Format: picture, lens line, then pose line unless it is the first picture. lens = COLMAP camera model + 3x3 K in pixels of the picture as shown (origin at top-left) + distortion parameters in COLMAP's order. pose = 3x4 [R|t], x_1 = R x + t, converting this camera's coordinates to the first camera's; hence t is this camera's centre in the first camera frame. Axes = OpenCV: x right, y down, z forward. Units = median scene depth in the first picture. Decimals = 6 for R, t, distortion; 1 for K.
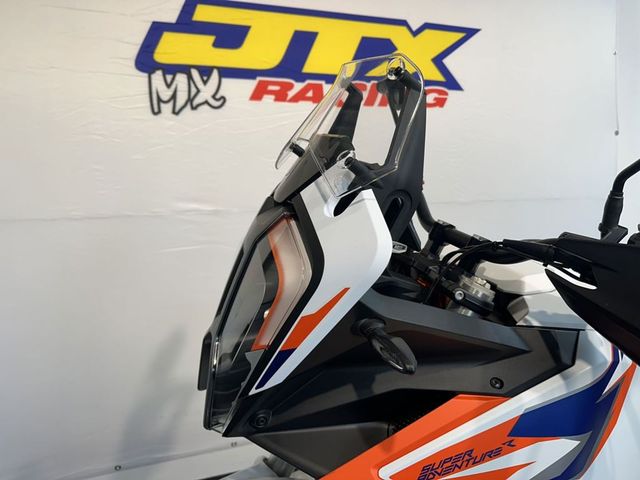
lens RADIAL K [[460.2, 0, 328.2], [0, 460.2, 239.4], [0, 0, 1]] dist [0.014513, -0.038913]
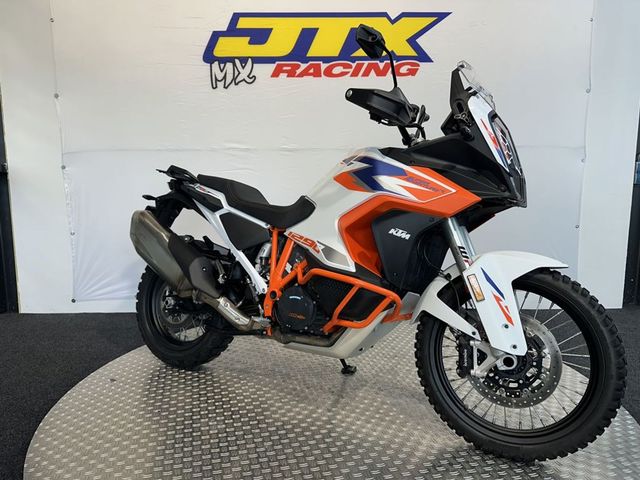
lens RADIAL K [[460.2, 0, 317.6], [0, 460.2, 245.3], [0, 0, 1]] dist [0.014513, -0.038913]
pose [[0.948108, 0.072885, -0.309482, 0.521552], [-0.047858, 0.994995, 0.087715, 0.123426], [0.314326, -0.068352, 0.946851, -0.481618]]
